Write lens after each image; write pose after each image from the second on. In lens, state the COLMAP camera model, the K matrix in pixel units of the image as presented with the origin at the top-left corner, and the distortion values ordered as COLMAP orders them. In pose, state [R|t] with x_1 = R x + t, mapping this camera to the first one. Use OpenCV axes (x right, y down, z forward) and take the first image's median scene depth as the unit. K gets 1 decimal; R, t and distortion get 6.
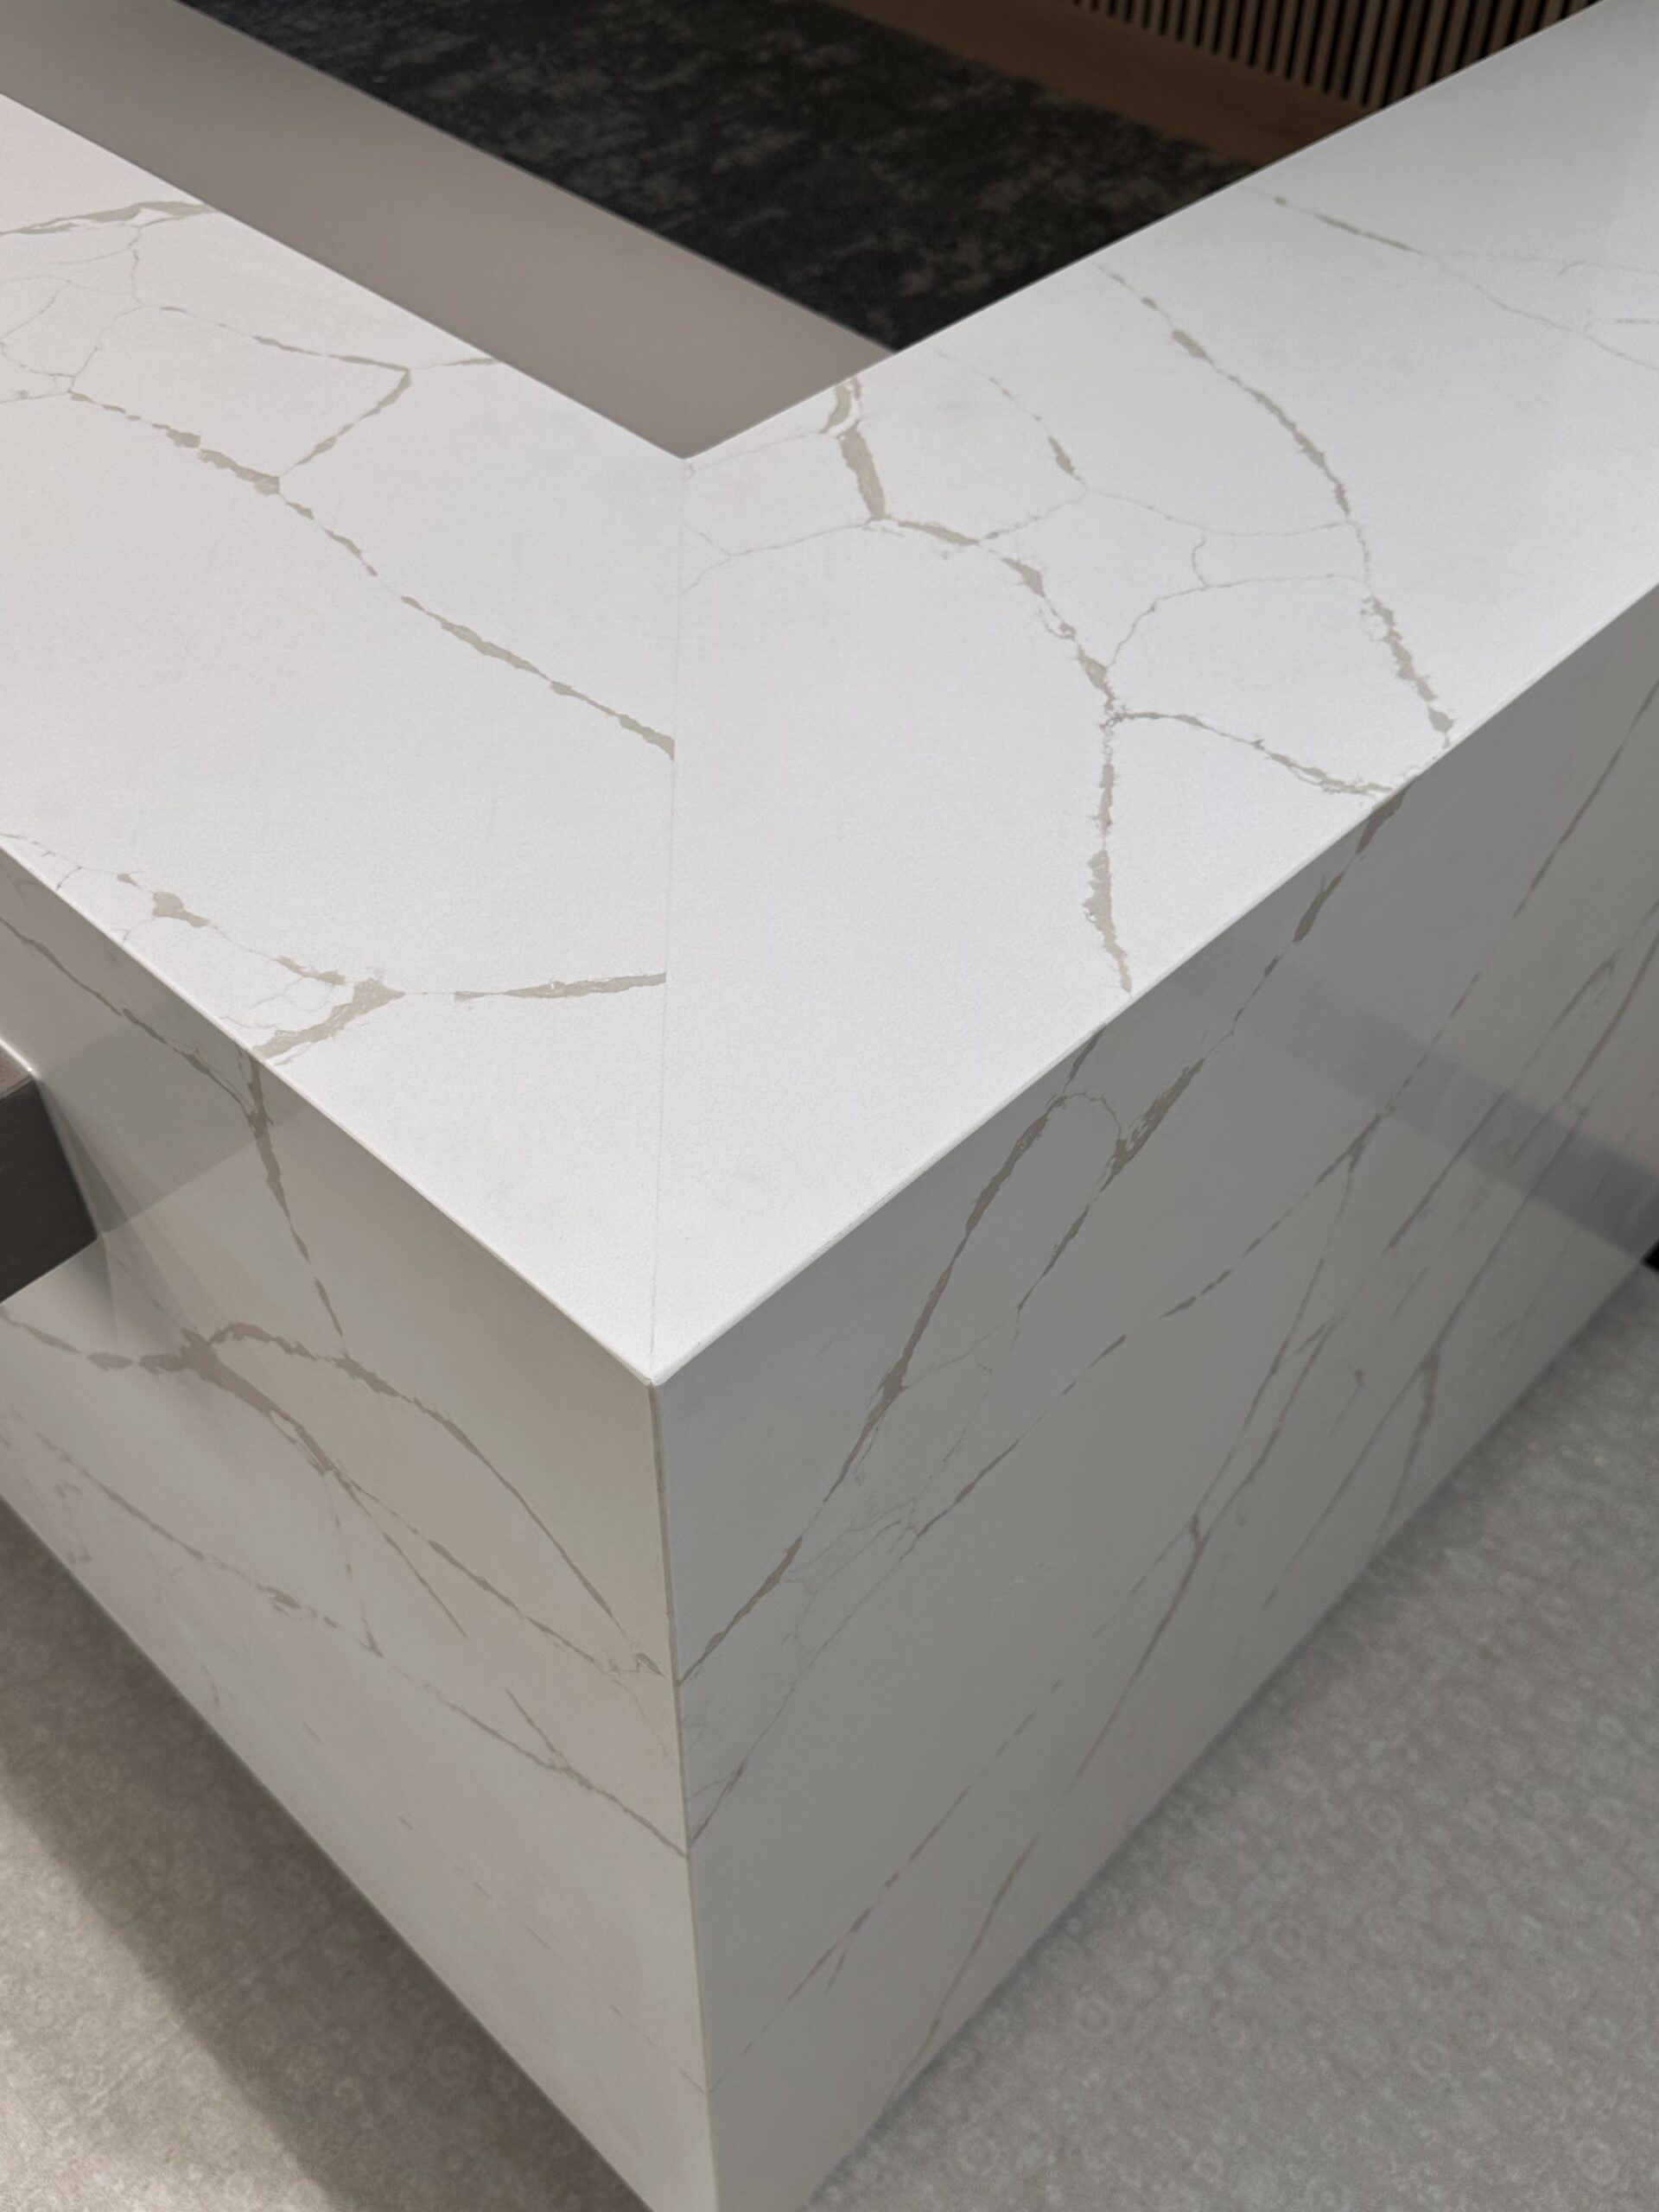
lens RADIAL K [[2072.1, 0, 828.8], [0, 2072.1, 1109.8], [0, 0, 1]] dist [0.101938, 0.000000]
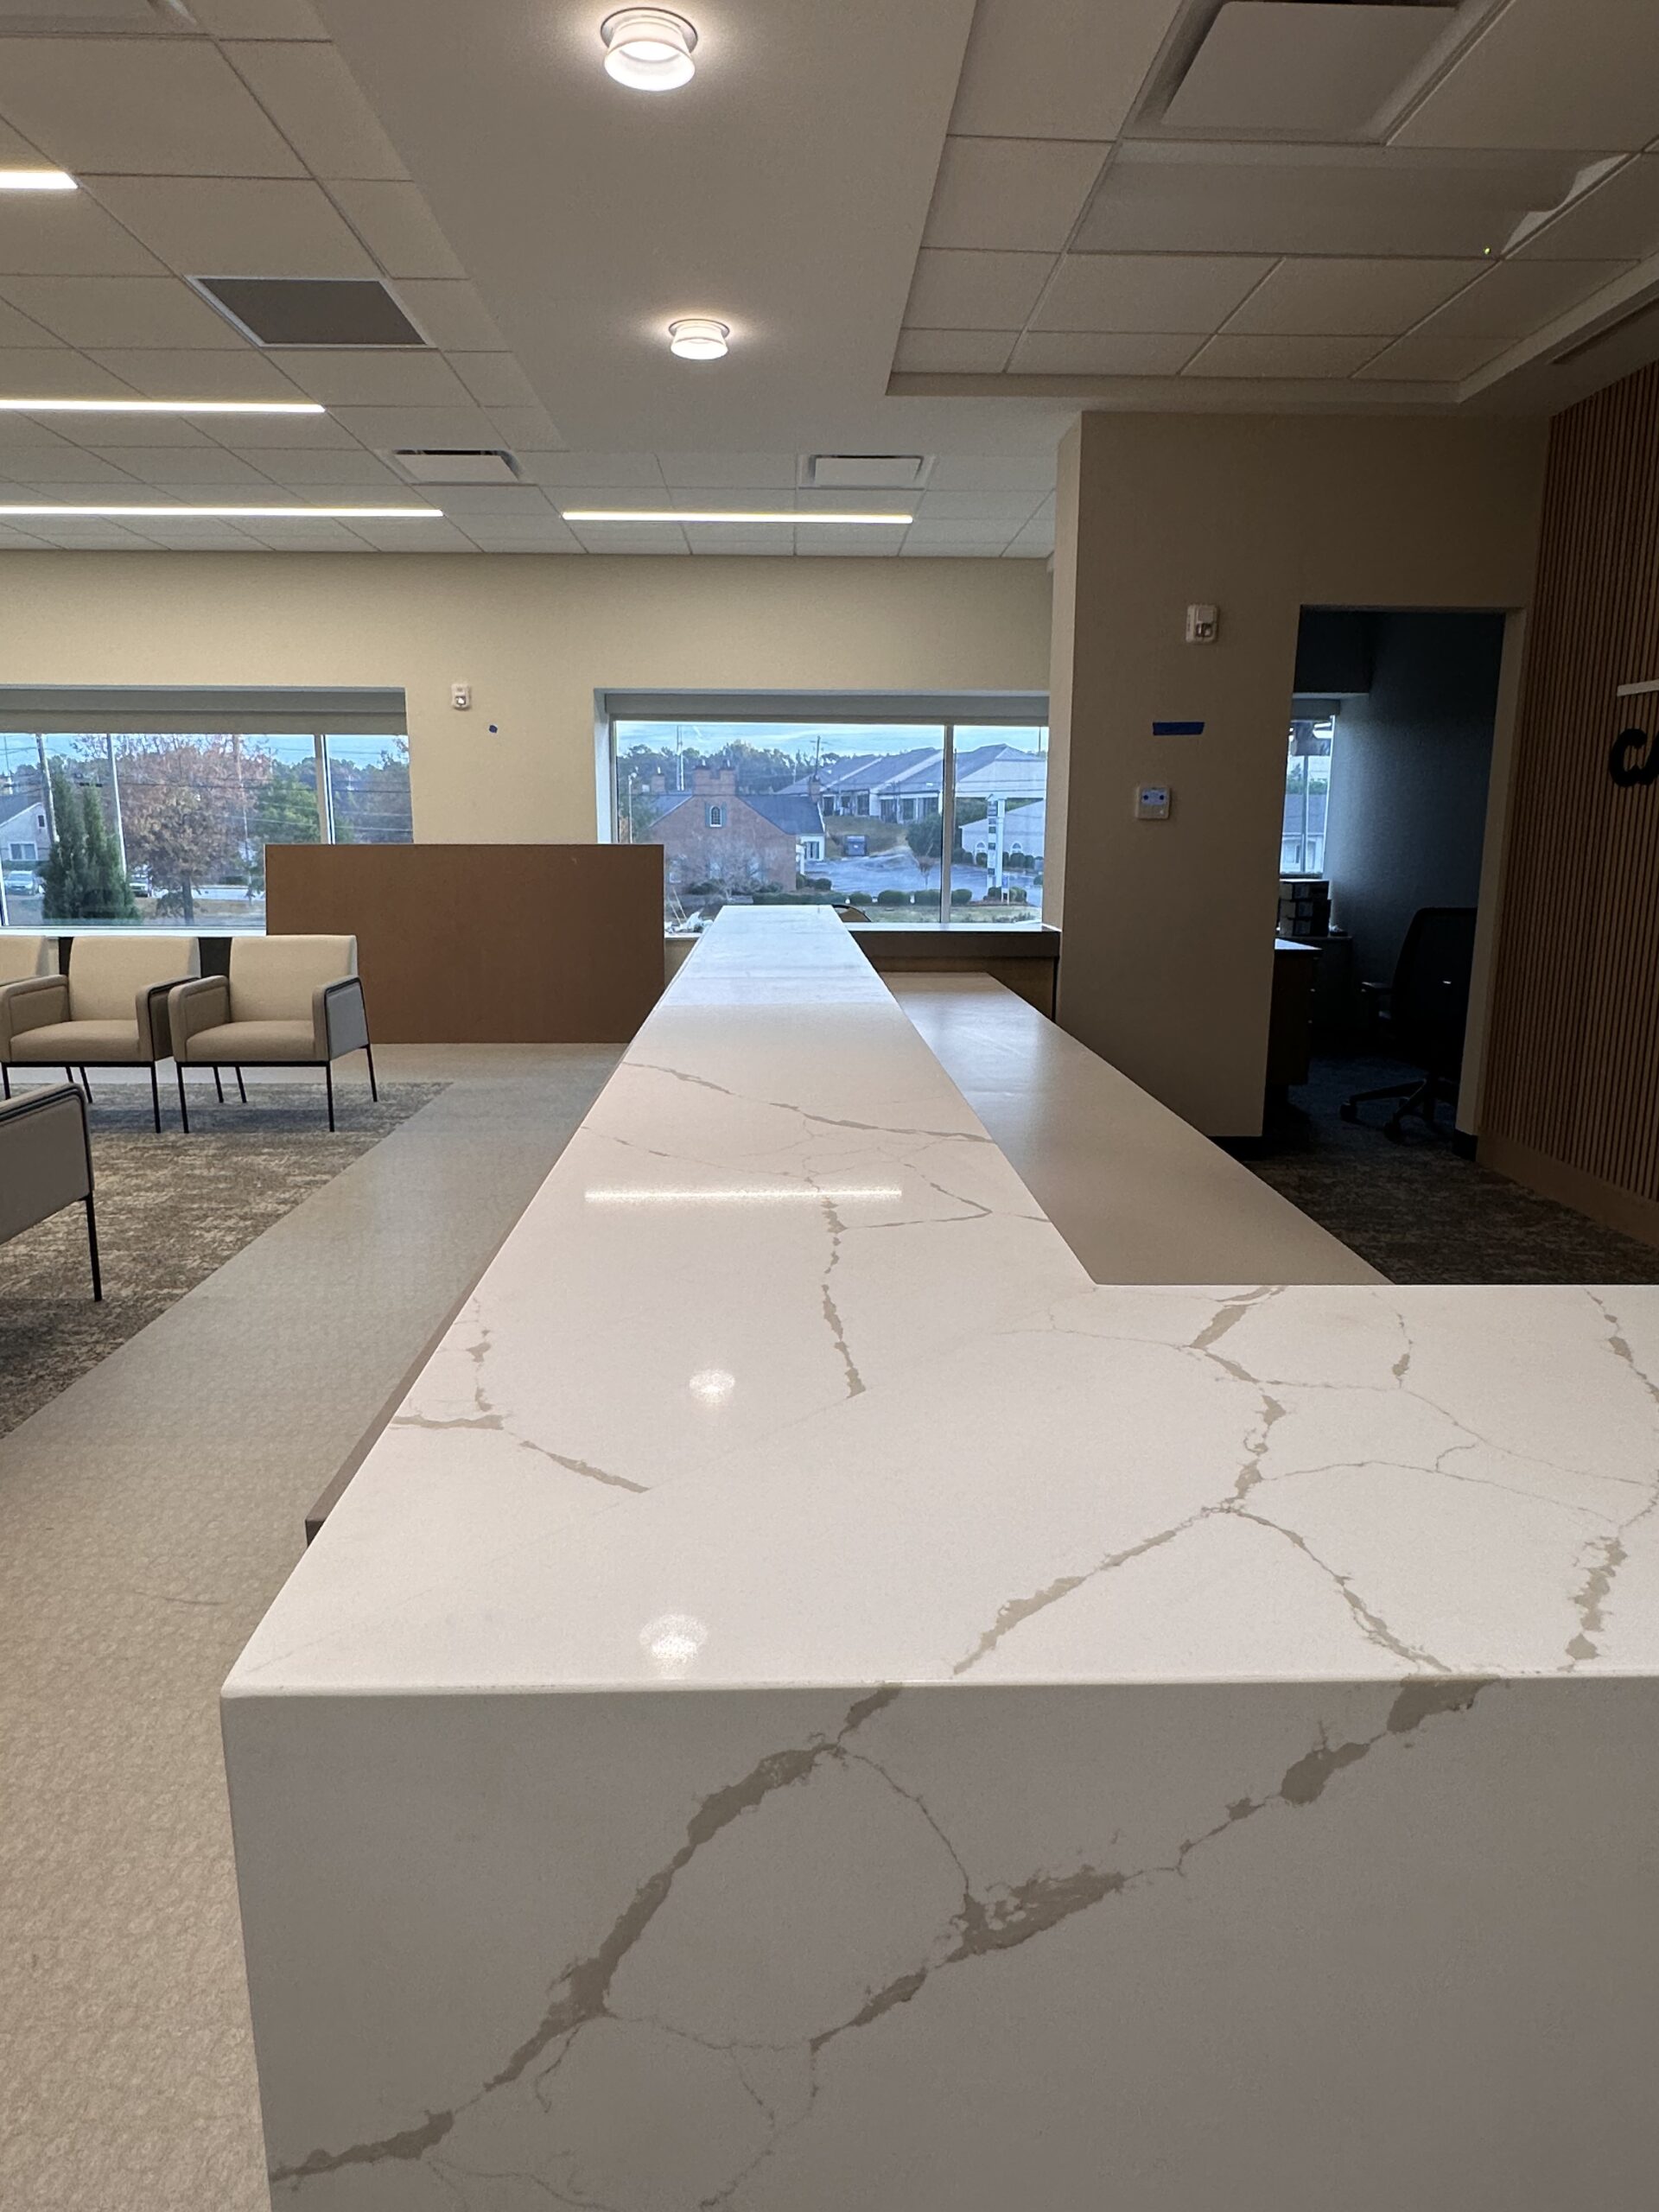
lens RADIAL K [[1336.0, 0, 830.7], [0, 1336.0, 1102.5], [0, 0, 1]] dist [0.006914, 0.000941]
pose [[0.717308, 0.129773, -0.684564, 0.428485], [-0.507428, 0.770595, -0.385618, 0.003896], [0.477479, 0.623974, 0.618604, 0.408028]]
